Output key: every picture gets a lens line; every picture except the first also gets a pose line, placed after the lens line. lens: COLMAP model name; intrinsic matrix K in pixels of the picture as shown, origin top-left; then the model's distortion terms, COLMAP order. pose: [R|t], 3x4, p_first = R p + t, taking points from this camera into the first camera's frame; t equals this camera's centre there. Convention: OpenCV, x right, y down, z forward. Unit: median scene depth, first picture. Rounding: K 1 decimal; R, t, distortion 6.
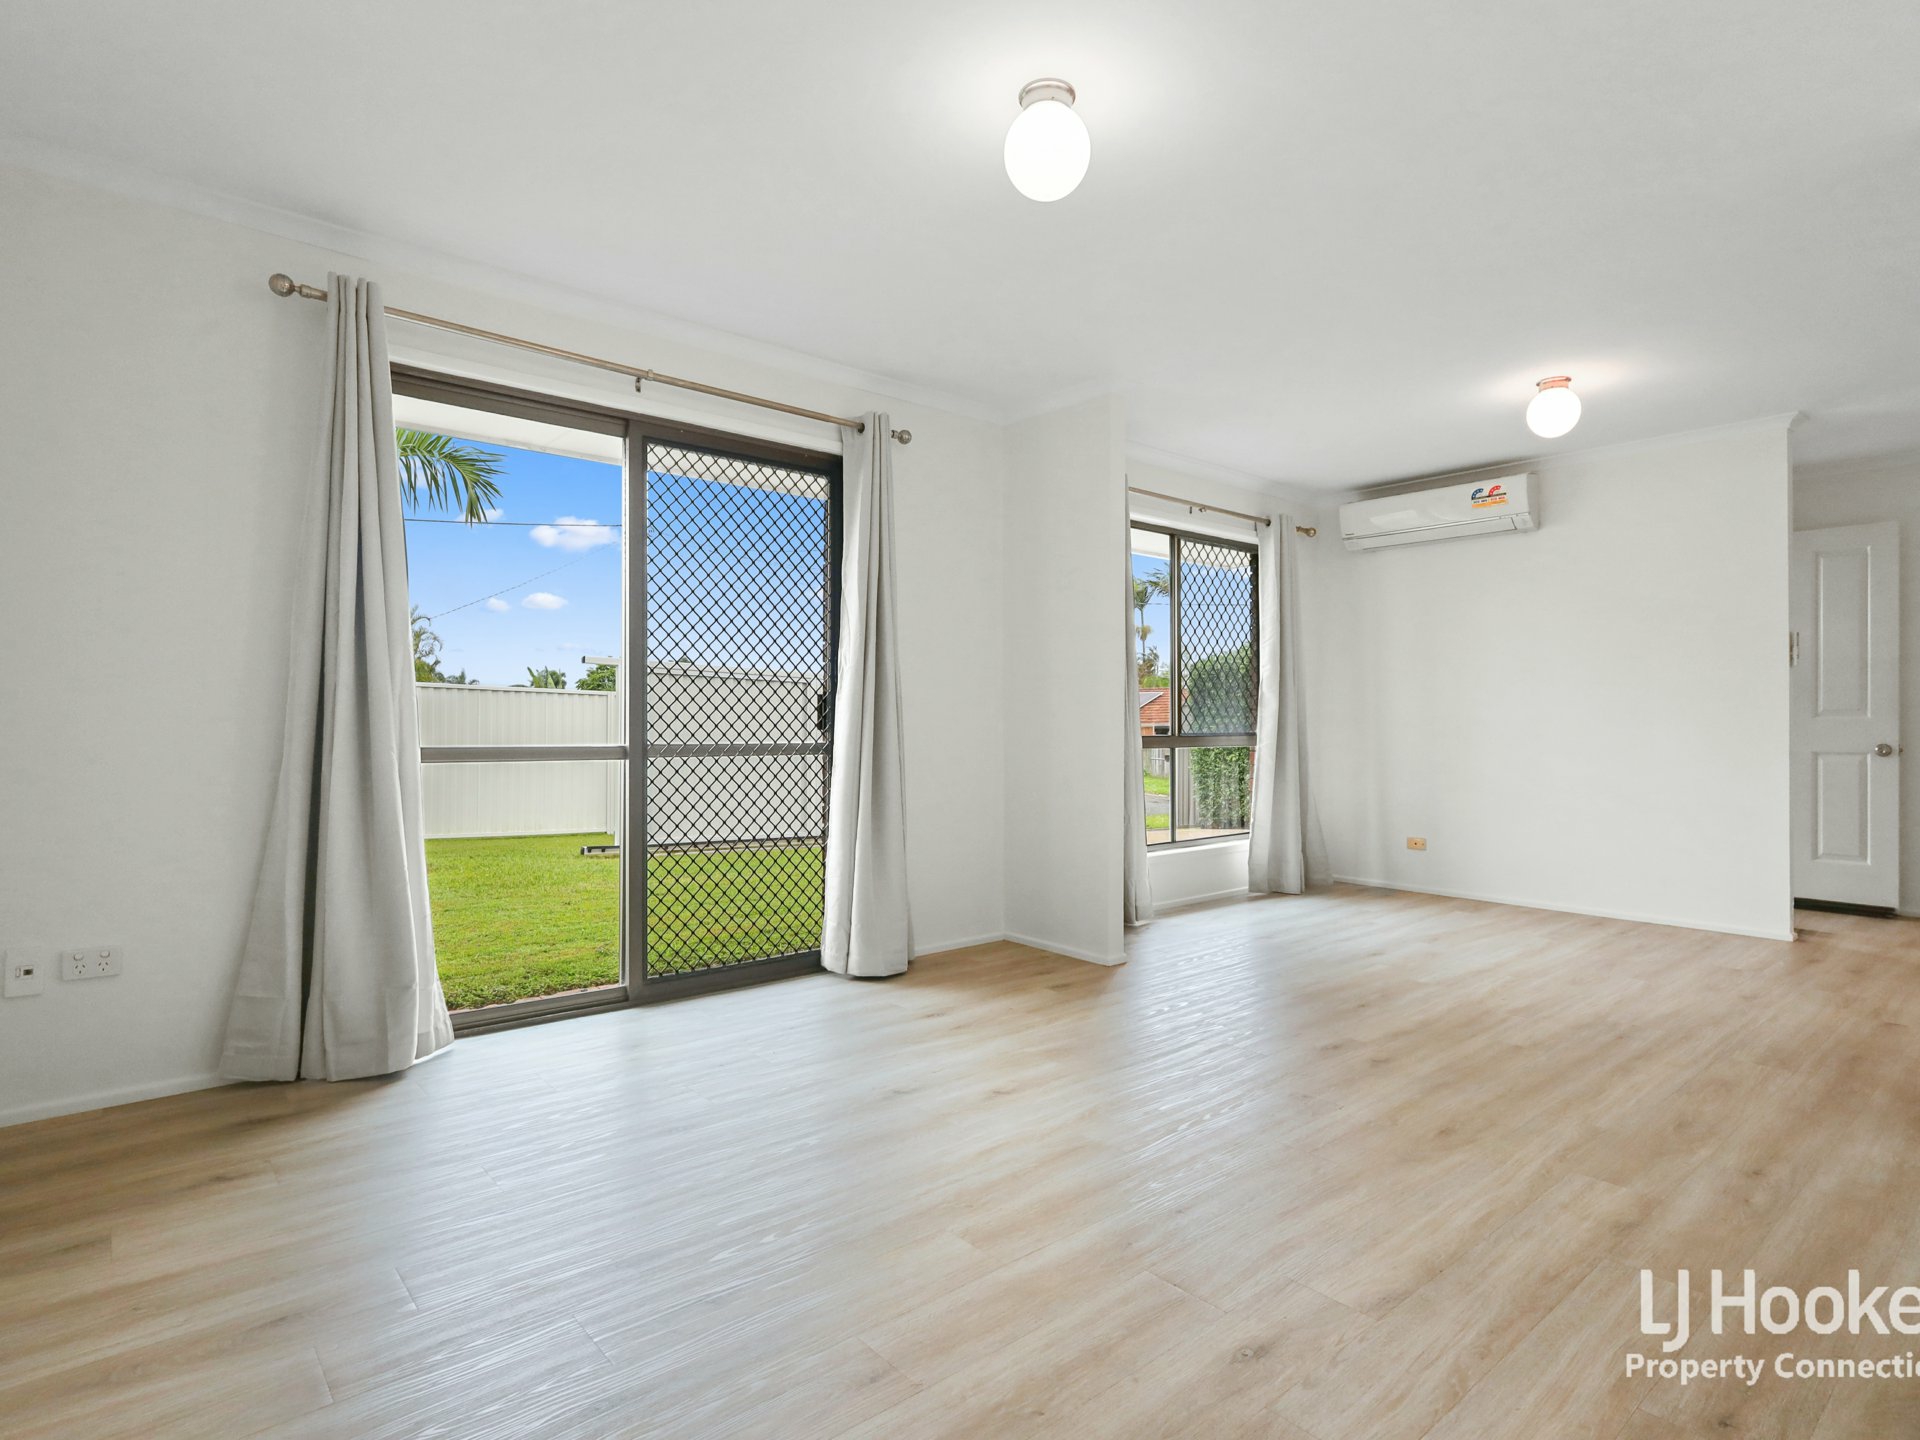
lens RADIAL K [[1007.4, 0, 971.2], [0, 1007.4, 729.1], [0, 0, 1]] dist [-0.003464, 0.000887]
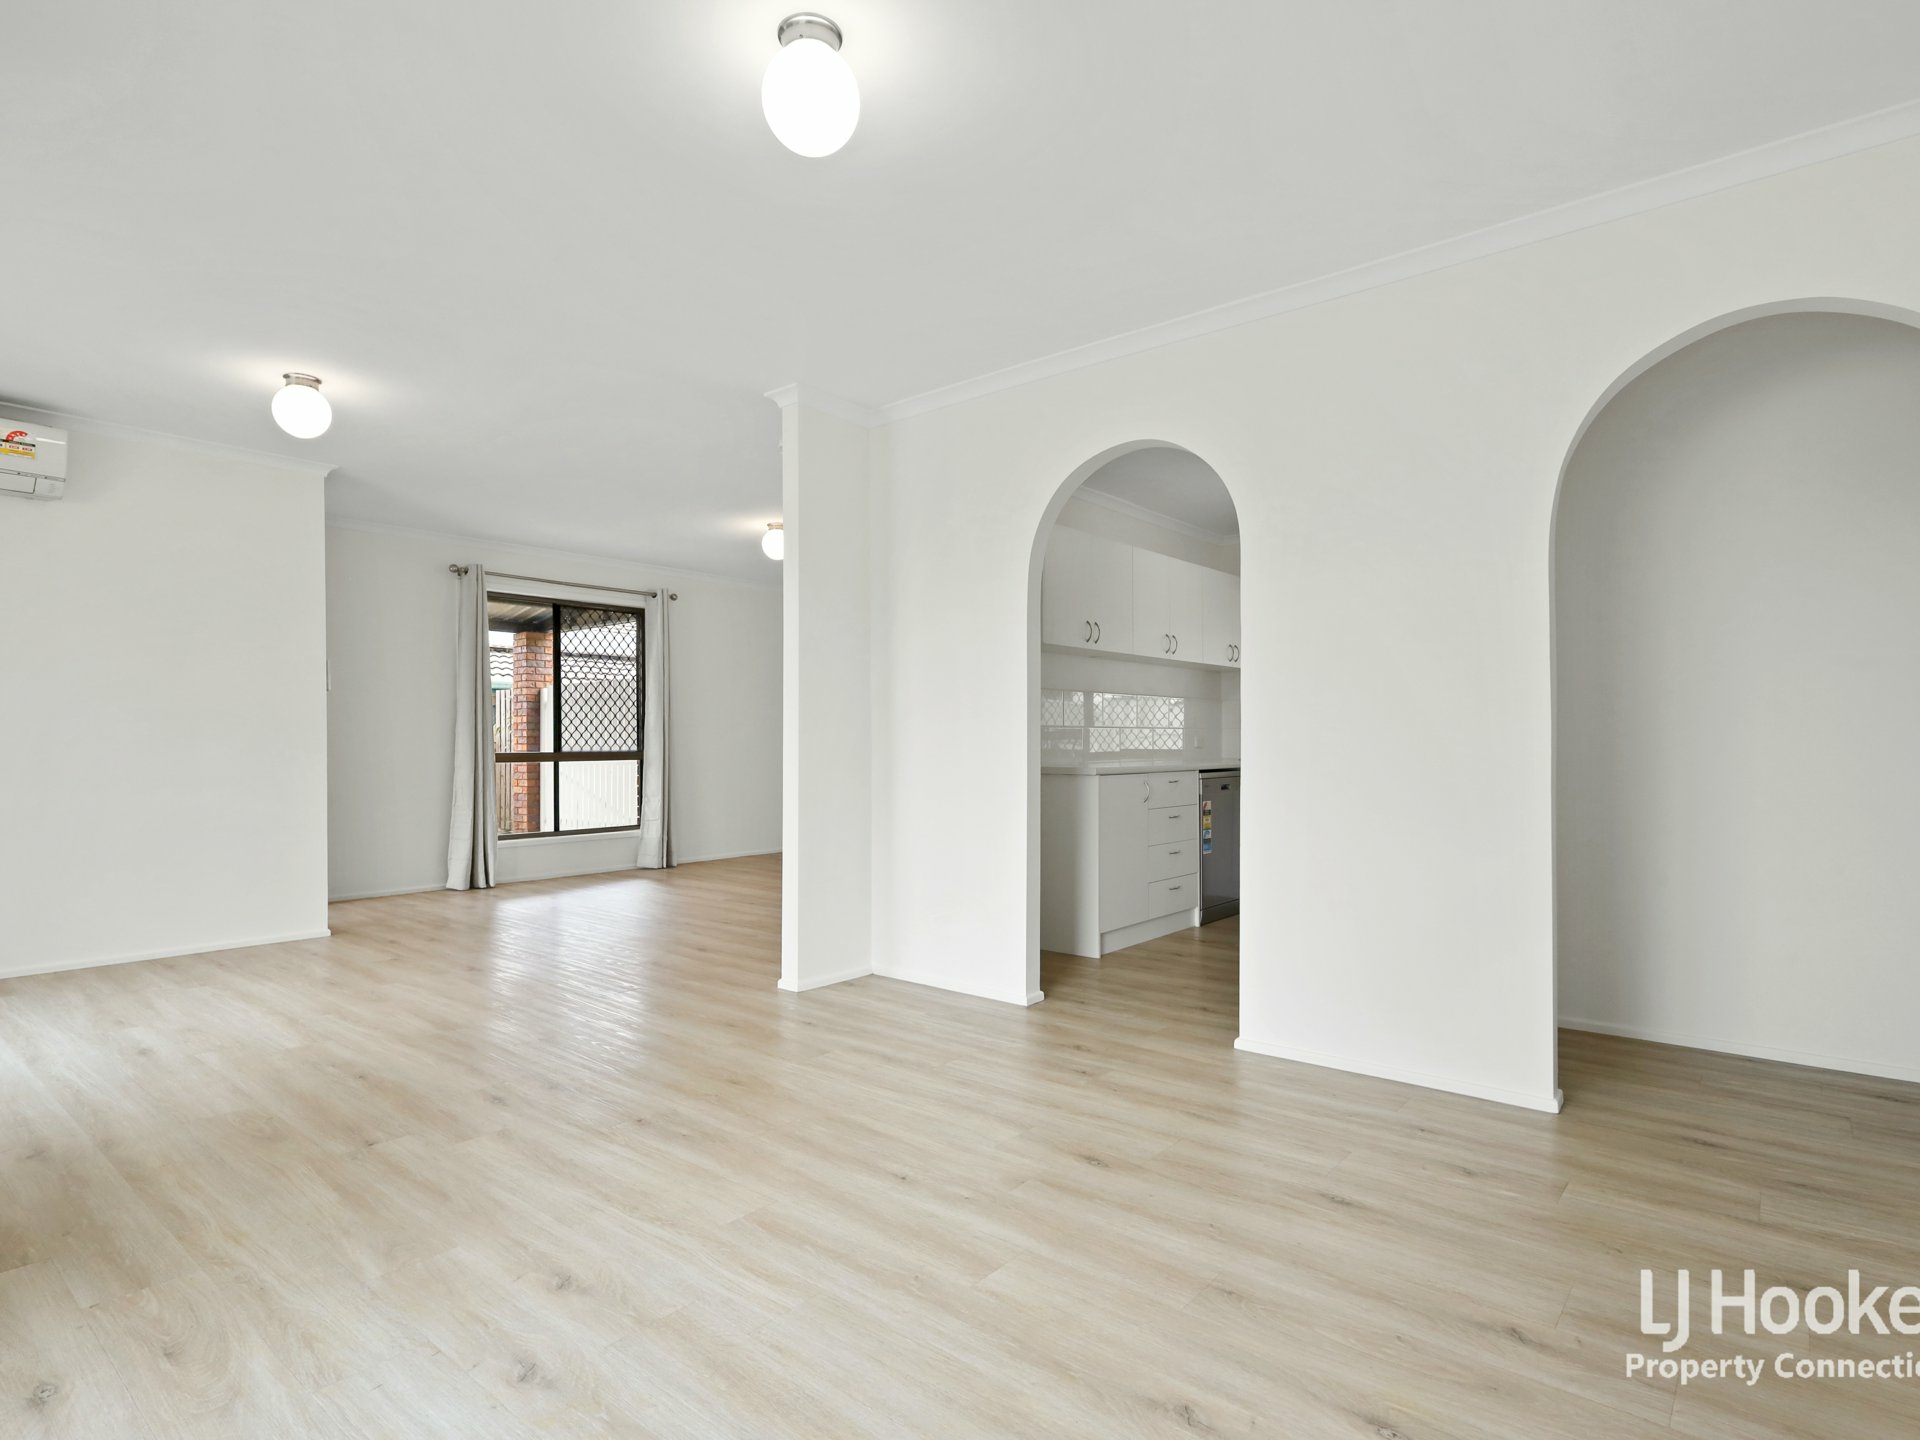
lens RADIAL K [[1007.4, 0, 961.1], [0, 1007.4, 731.7], [0, 0, 1]] dist [-0.003464, 0.000887]
pose [[-0.162615, 0.008851, 0.986650, -0.745491], [0.005124, 0.999954, -0.008125, -0.004962], [-0.986676, 0.003734, -0.162653, 0.914672]]
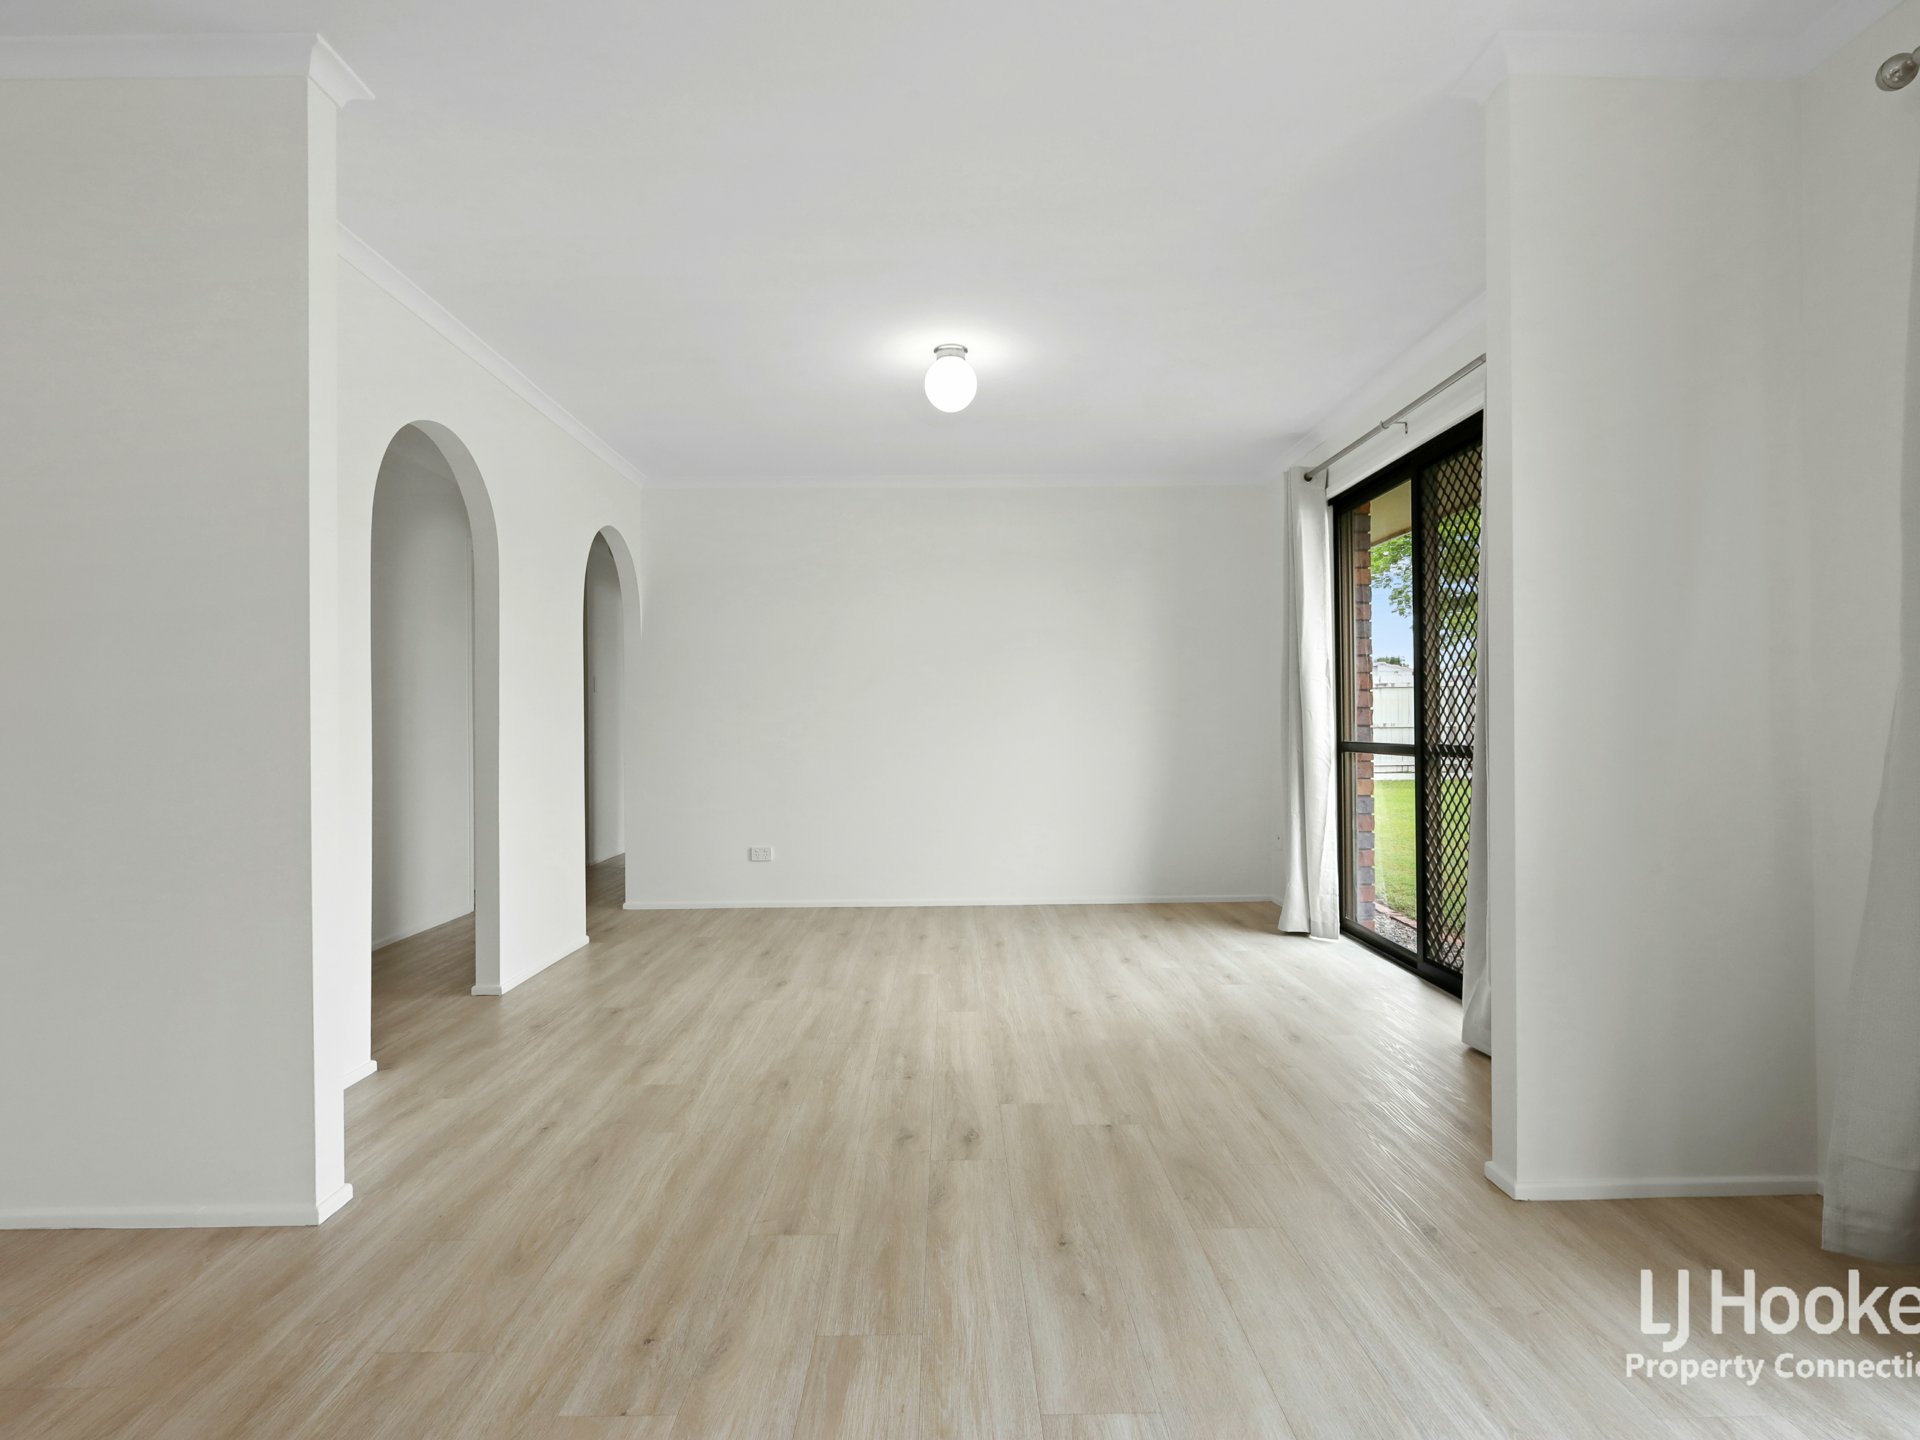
lens RADIAL K [[1007.4, 0, 949.4], [0, 1007.4, 720.3], [0, 0, 1]] dist [-0.003464, 0.000887]
pose [[-0.653112, -0.000142, -0.757262, 1.203419], [0.004144, 0.999984, -0.003762, -0.011815], [0.757250, -0.005596, -0.653101, 1.871288]]
